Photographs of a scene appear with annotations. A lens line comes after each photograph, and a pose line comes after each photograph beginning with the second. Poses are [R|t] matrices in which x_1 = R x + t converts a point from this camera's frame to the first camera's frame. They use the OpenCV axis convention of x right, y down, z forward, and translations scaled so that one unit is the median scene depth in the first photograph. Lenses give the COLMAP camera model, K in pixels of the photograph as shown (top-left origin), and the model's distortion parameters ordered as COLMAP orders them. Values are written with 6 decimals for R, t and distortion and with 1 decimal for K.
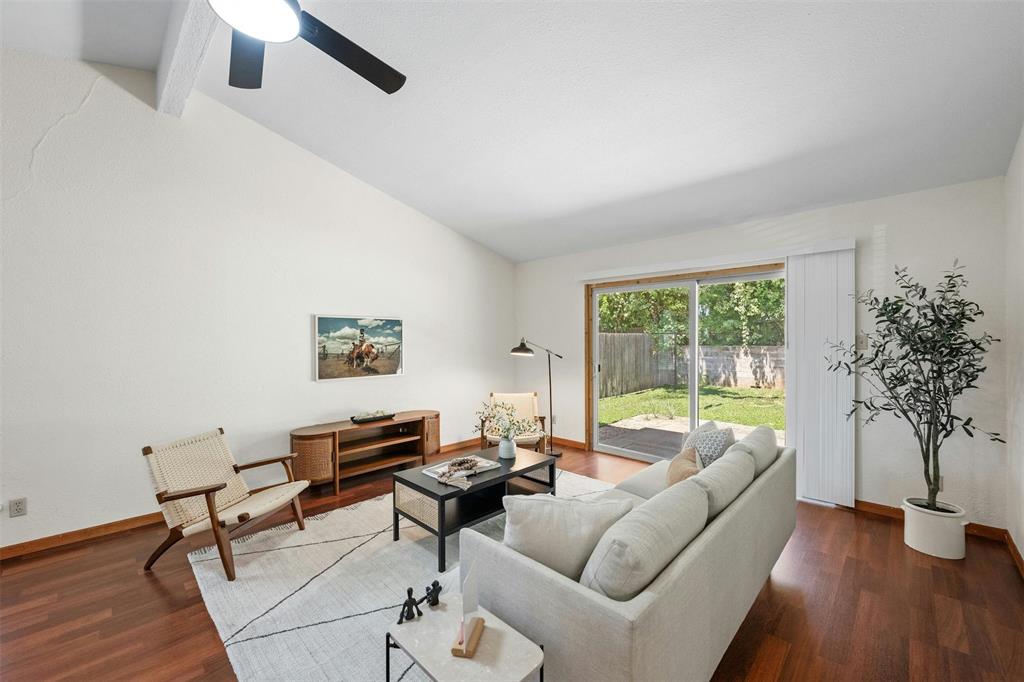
lens RADIAL K [[408.7, 0, 511.0], [0, 408.7, 340.0], [0, 0, 1]] dist [0.001458, -0.000955]
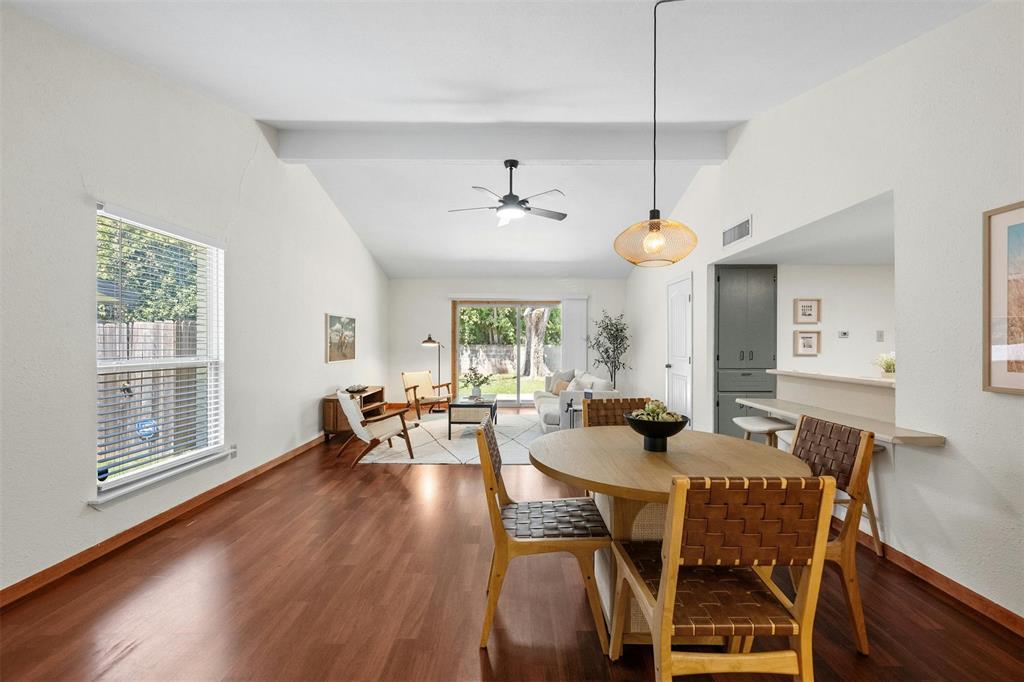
lens RADIAL K [[440.9, 0, 513.0], [0, 440.9, 340.6], [0, 0, 1]] dist [0.001556, 0.000260]
pose [[0.714660, 0.009278, 0.699410, -0.934794], [-0.004987, 0.999954, -0.008169, 0.033046], [-0.699454, 0.002350, 0.714674, -0.401484]]
